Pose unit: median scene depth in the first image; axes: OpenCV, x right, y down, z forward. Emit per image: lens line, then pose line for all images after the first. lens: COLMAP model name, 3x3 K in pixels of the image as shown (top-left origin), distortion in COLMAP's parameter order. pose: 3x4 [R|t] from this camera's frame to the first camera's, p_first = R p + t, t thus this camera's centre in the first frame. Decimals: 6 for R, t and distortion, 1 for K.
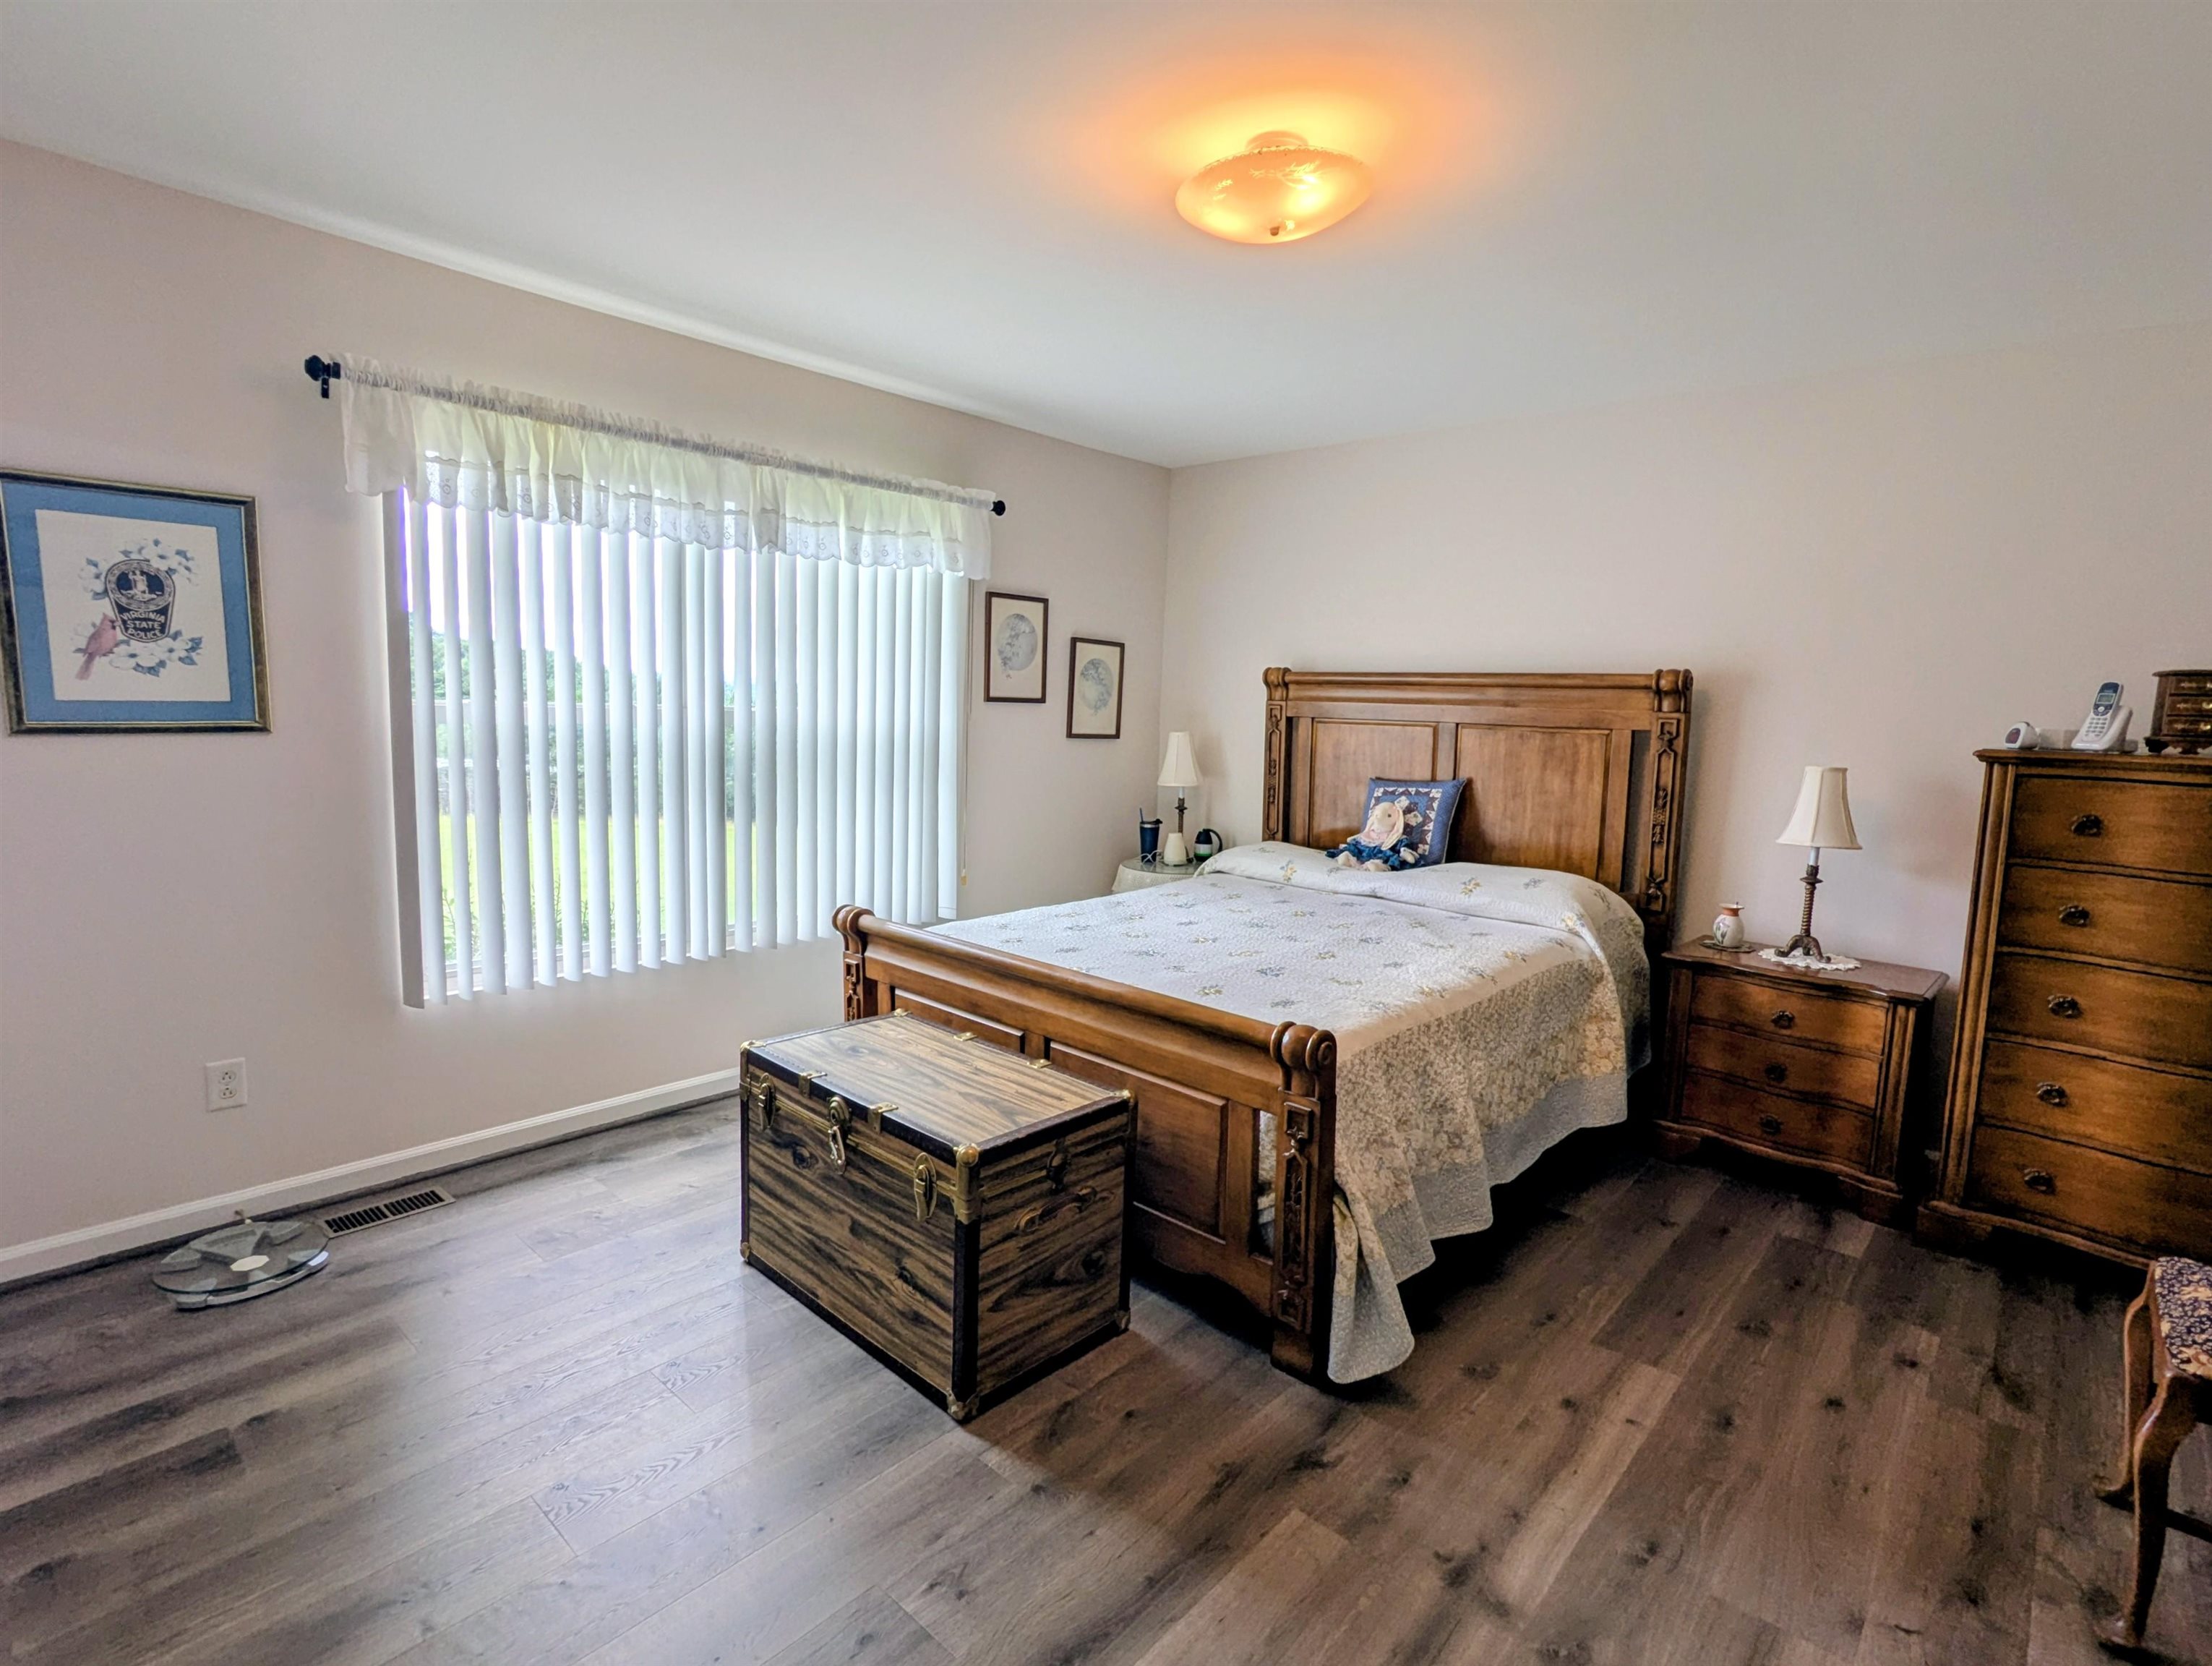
lens RADIAL K [[1059.0, 0, 1097.8], [0, 1059.0, 827.4], [0, 0, 1]] dist [0.003094, -0.001578]
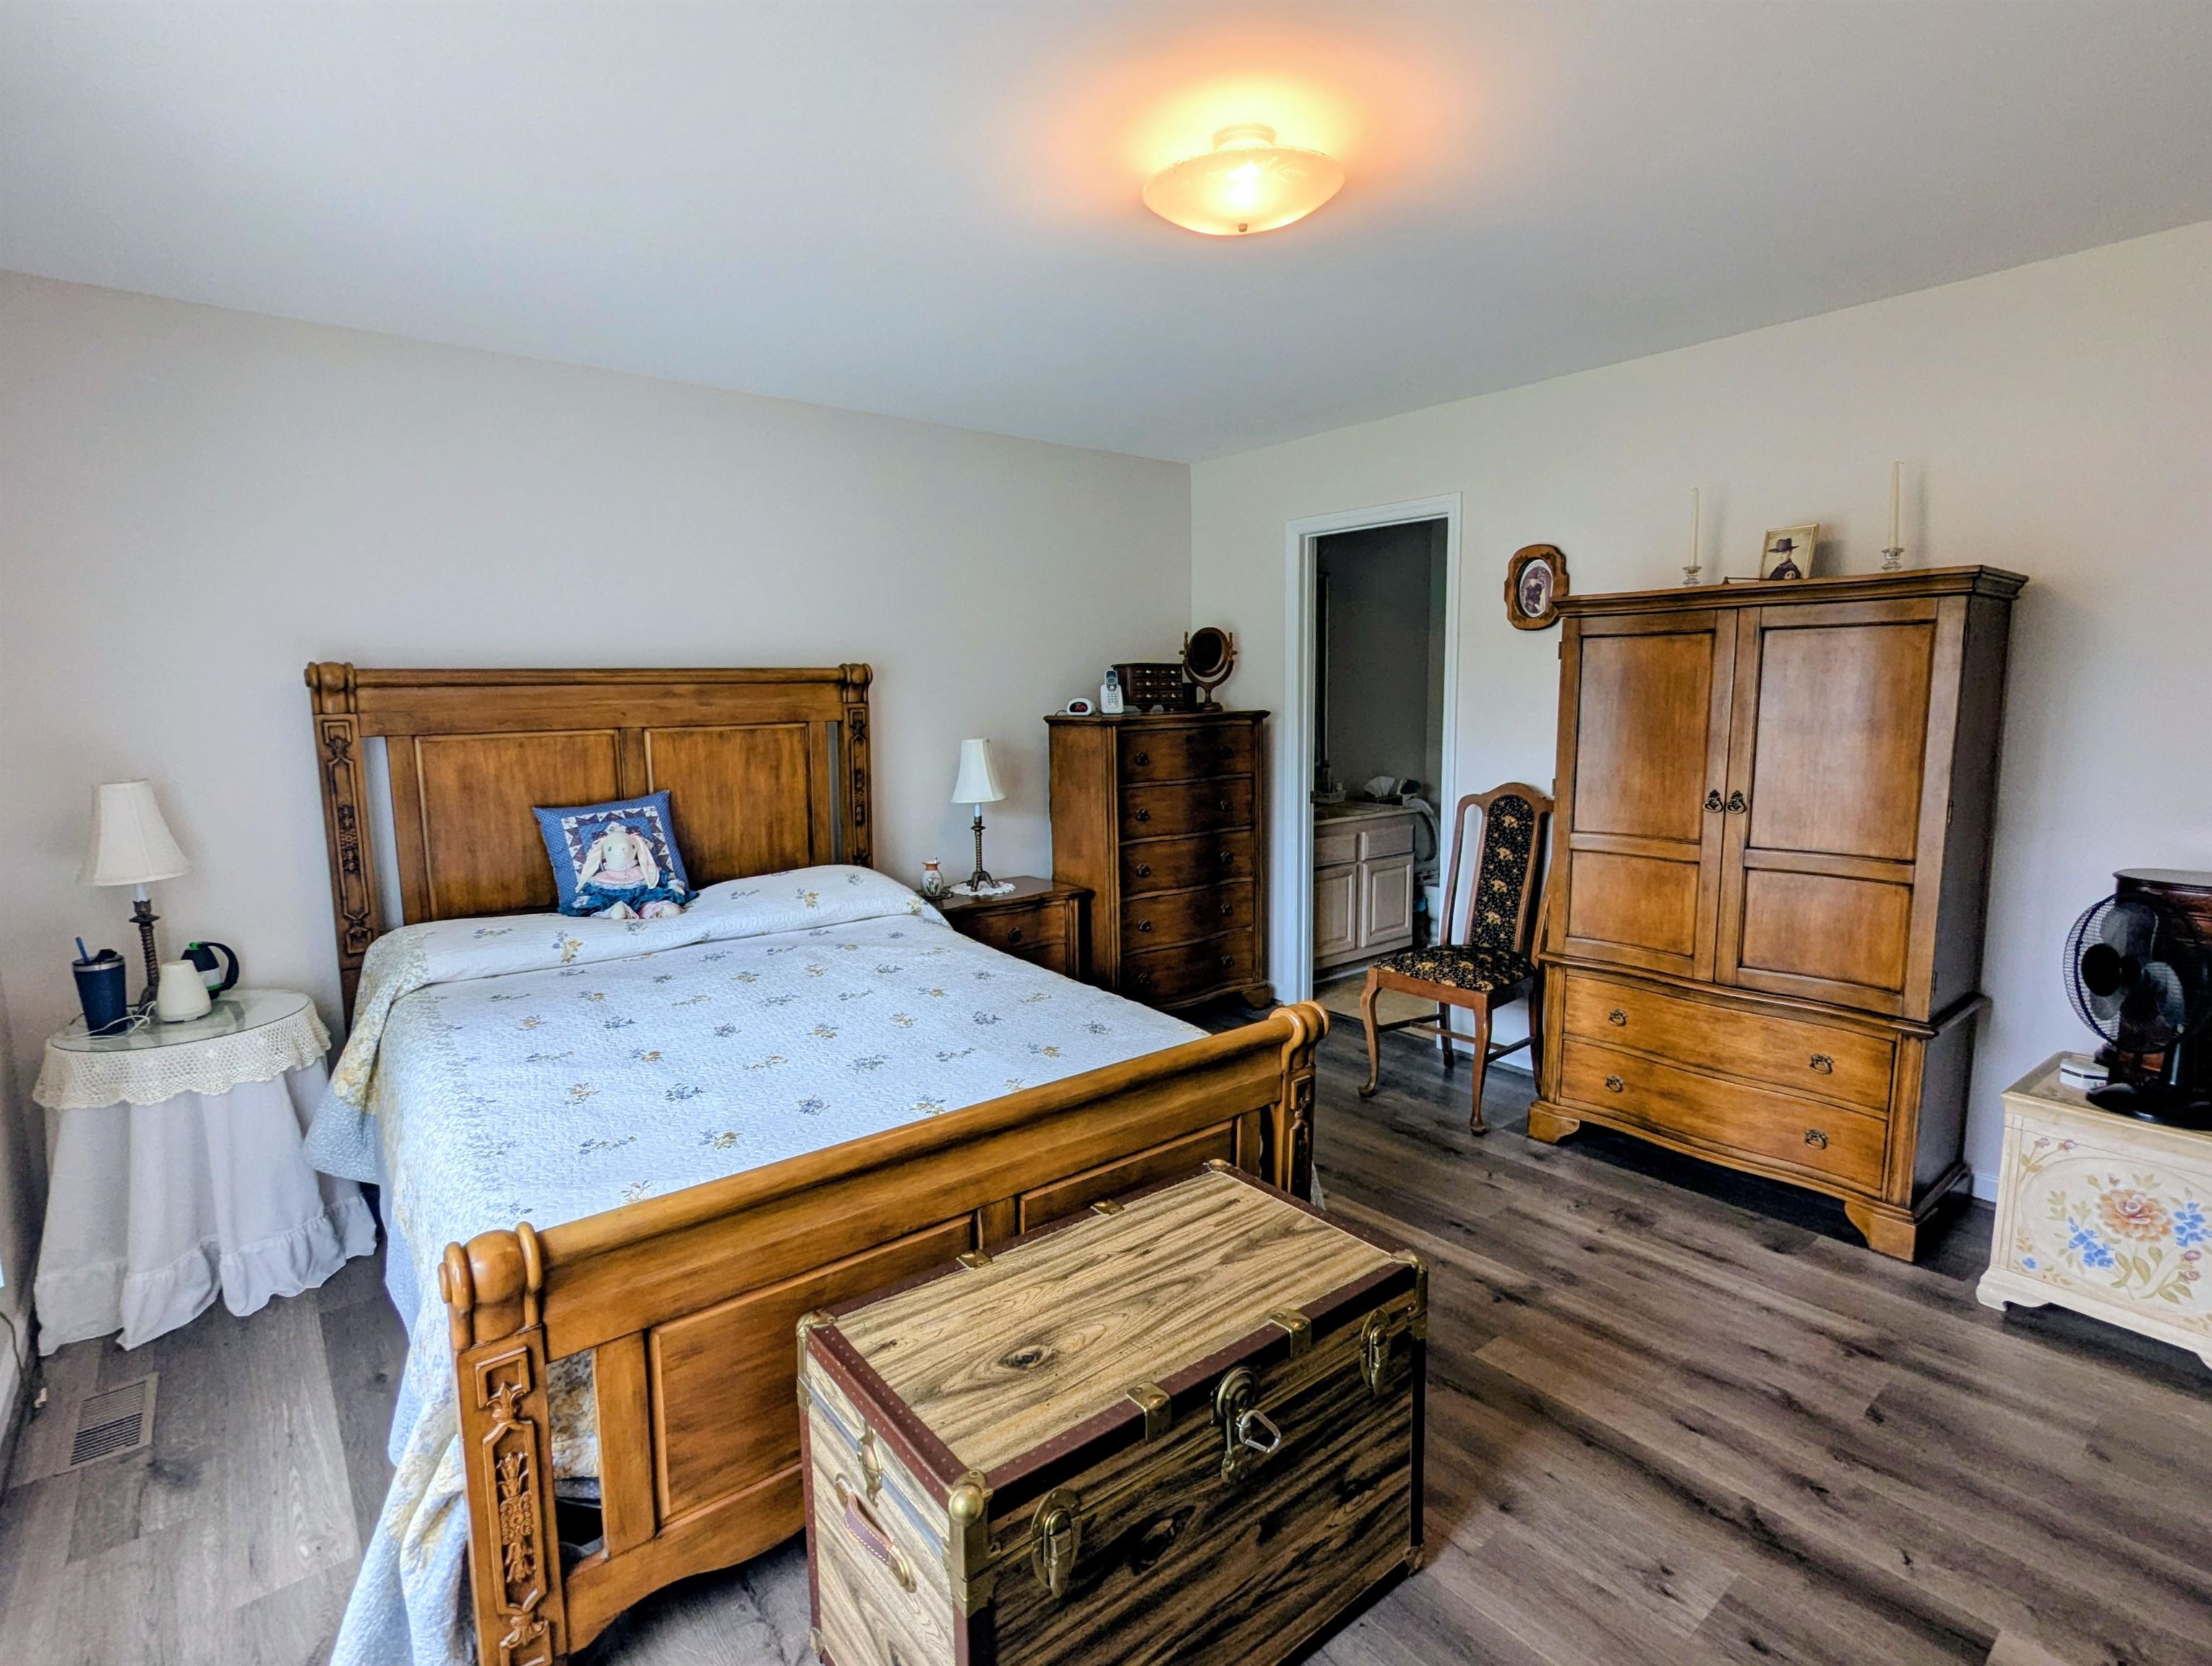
lens RADIAL K [[1059.0, 0, 1093.0], [0, 1059.0, 822.5], [0, 0, 1]] dist [0.003094, -0.001578]
pose [[0.175151, -0.157959, 0.971788, -0.548884], [0.139597, 0.981058, 0.134305, -0.109268], [-0.974595, 0.112135, 0.193884, 0.613571]]
